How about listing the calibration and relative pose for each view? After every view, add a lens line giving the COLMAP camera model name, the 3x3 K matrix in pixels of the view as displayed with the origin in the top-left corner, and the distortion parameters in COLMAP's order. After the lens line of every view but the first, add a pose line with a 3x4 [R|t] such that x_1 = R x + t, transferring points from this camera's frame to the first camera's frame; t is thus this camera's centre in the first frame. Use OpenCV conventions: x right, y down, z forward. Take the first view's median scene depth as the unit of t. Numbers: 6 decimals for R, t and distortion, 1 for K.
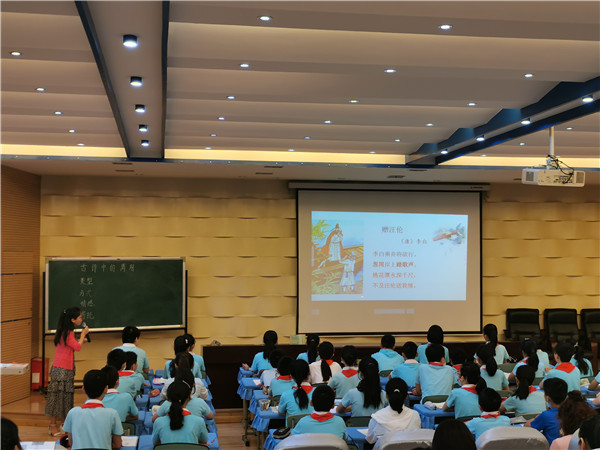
lens RADIAL K [[881.3, 0, 298.1], [0, 881.3, 224.9], [0, 0, 1]] dist [0.002770, 0.000000]
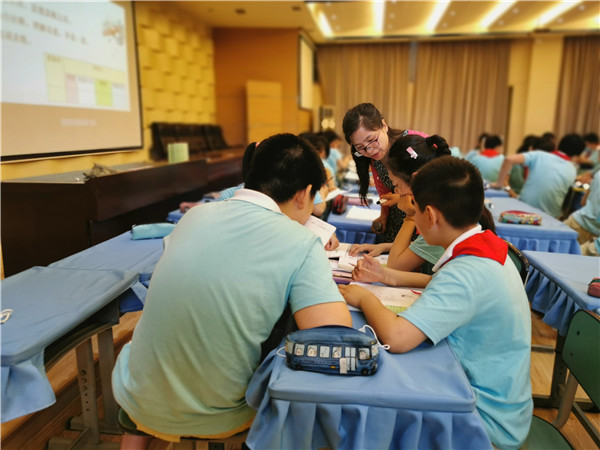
lens RADIAL K [[475.1, 0, 300.2], [0, 475.1, 224.2], [0, 0, 1]] dist [0.062749, -0.024418]
pose [[0.301183, -0.196098, 0.933185, -0.253075], [-0.028363, 0.976351, 0.214323, 0.090665], [-0.953144, -0.091018, 0.288498, 0.697107]]
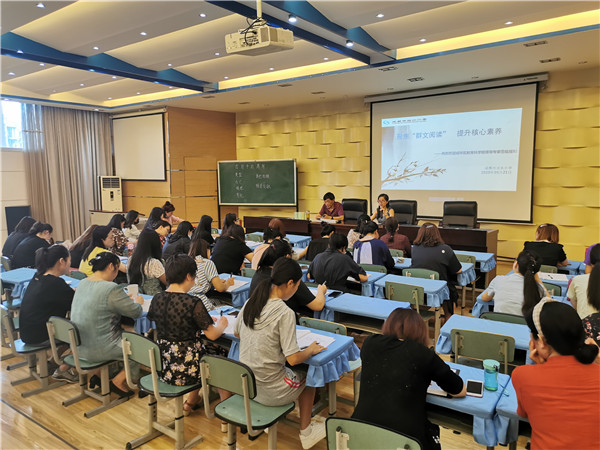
lens RADIAL K [[475.1, 0, 297.6], [0, 475.1, 226.8], [0, 0, 1]] dist [0.062749, -0.024418]
pose [[0.688564, 0.066777, -0.722095, 0.442411], [0.033368, 0.991779, 0.123535, 0.049621], [0.724408, -0.109157, 0.680675, 0.424554]]
